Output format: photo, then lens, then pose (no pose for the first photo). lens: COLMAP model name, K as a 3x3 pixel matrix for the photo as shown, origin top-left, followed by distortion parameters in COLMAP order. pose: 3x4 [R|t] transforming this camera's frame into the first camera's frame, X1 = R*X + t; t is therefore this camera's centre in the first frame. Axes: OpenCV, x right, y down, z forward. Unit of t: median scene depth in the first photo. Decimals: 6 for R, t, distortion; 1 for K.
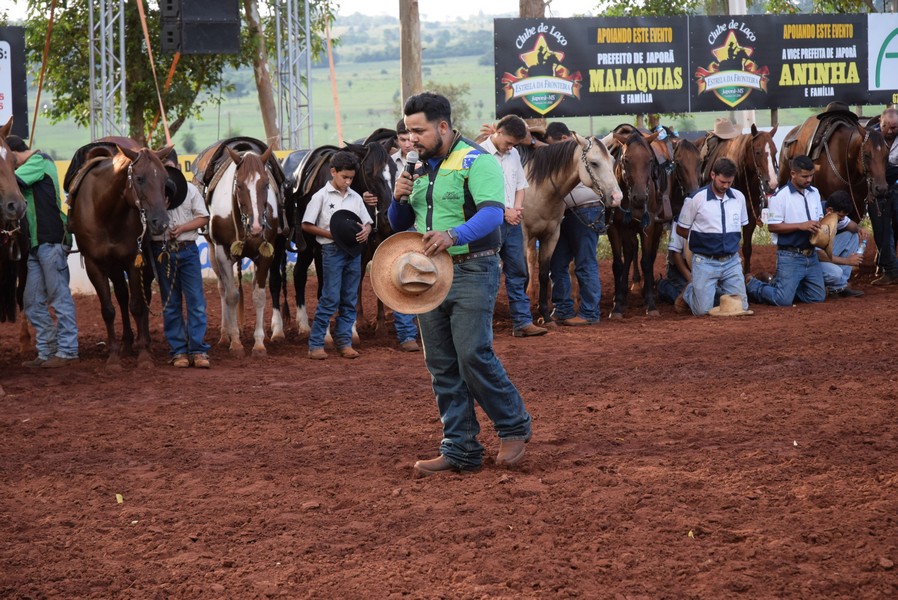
lens RADIAL K [[2662.7, 0, 447.4], [0, 2662.7, 331.9], [0, 0, 1]] dist [0.079607, -0.958462]
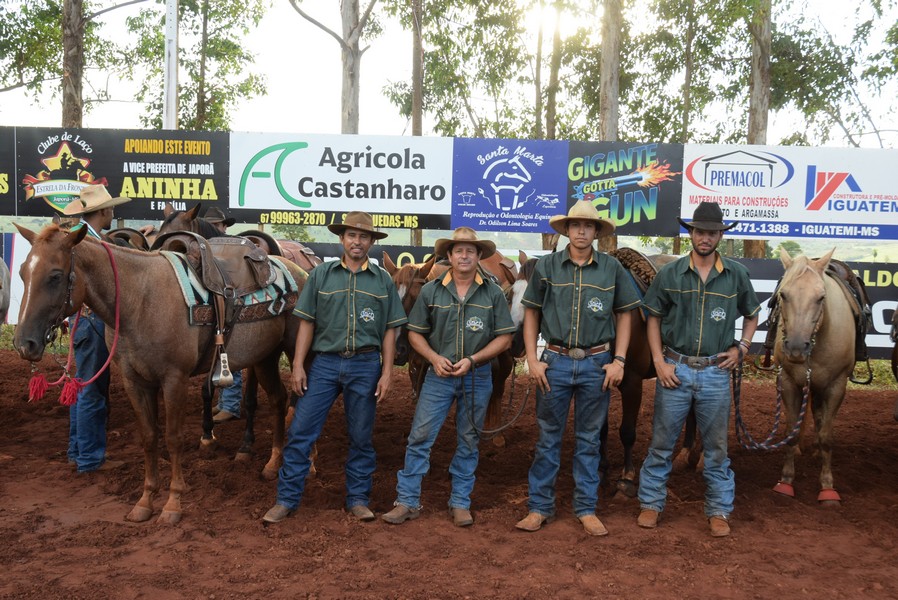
lens RADIAL K [[950.4, 0, 449.0], [0, 950.4, 300.0], [0, 0, 1]] dist [-0.037464, 0.033199]
pose [[0.791879, 0.132016, -0.596238, 0.470059], [-0.108644, 0.991234, 0.075182, -0.097798], [0.600937, 0.005243, 0.799280, 0.810111]]
